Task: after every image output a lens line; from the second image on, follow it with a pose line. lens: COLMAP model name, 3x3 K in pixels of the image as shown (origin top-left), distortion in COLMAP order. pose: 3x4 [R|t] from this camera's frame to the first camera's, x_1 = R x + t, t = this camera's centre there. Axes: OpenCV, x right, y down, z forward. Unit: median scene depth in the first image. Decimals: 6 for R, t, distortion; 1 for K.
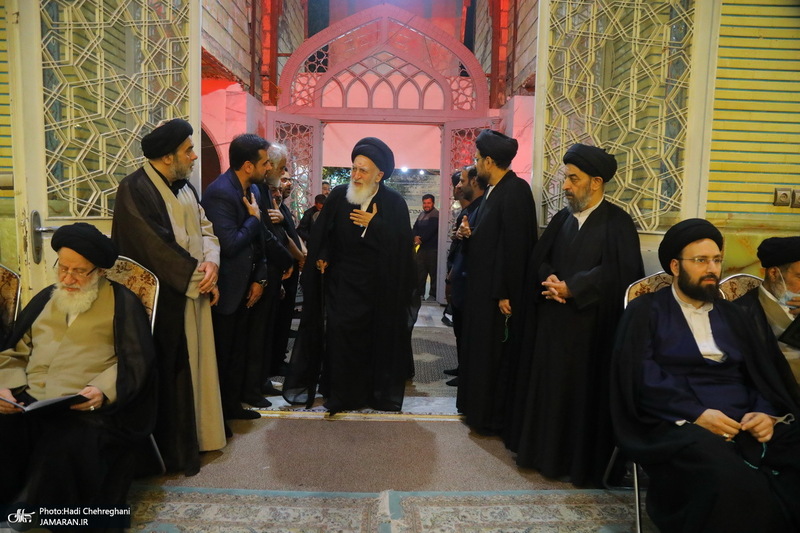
lens RADIAL K [[547.1, 0, 396.0], [0, 547.1, 275.7], [0, 0, 1]] dist [-0.123695, 0.073191]
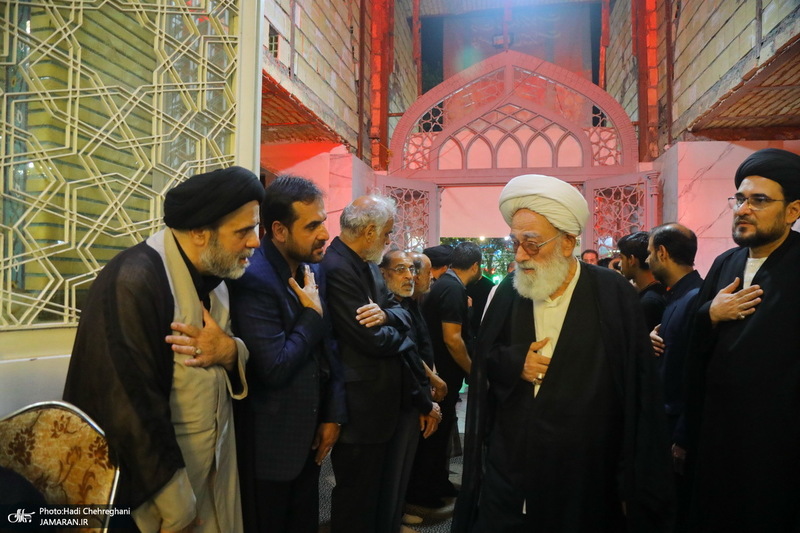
lens RADIAL K [[547.1, 0, 396.0], [0, 547.1, 275.7], [0, 0, 1]] dist [-0.123695, 0.073191]
pose [[0.978242, -0.015637, -0.206875, -0.025514], [-0.011585, 0.991483, -0.129723, -0.028178], [0.207141, 0.129297, 0.969729, 0.156955]]
